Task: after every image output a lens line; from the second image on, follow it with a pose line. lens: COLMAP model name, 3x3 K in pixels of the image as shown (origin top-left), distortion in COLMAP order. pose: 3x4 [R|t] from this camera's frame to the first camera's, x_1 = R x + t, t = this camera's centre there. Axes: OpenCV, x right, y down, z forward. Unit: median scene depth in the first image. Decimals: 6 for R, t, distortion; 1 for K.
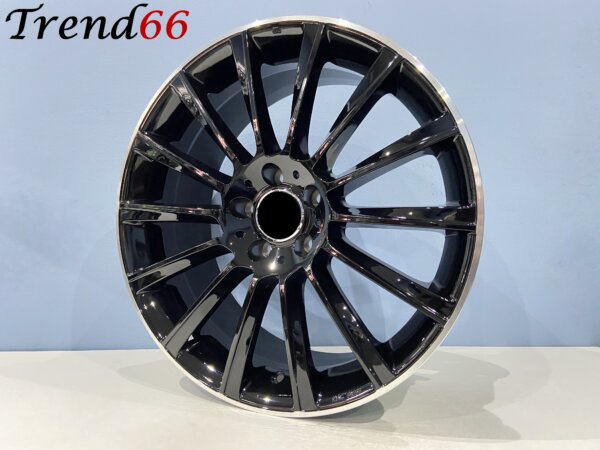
lens RADIAL K [[454.9, 0, 297.0], [0, 454.9, 225.2], [0, 0, 1]] dist [0.005334, 0.000353]
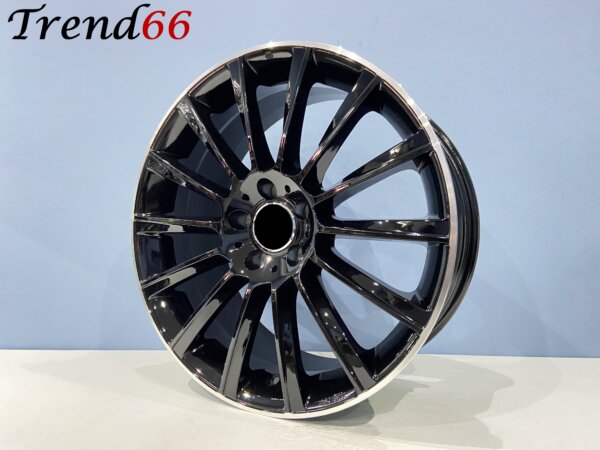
lens RADIAL K [[454.9, 0, 299.8], [0, 454.9, 221.9], [0, 0, 1]] dist [0.005334, 0.000353]
pose [[0.994233, -0.006382, -0.107055, 0.136676], [0.004695, 0.999861, -0.016010, -0.016040], [0.107142, 0.015415, 0.994124, -0.051373]]
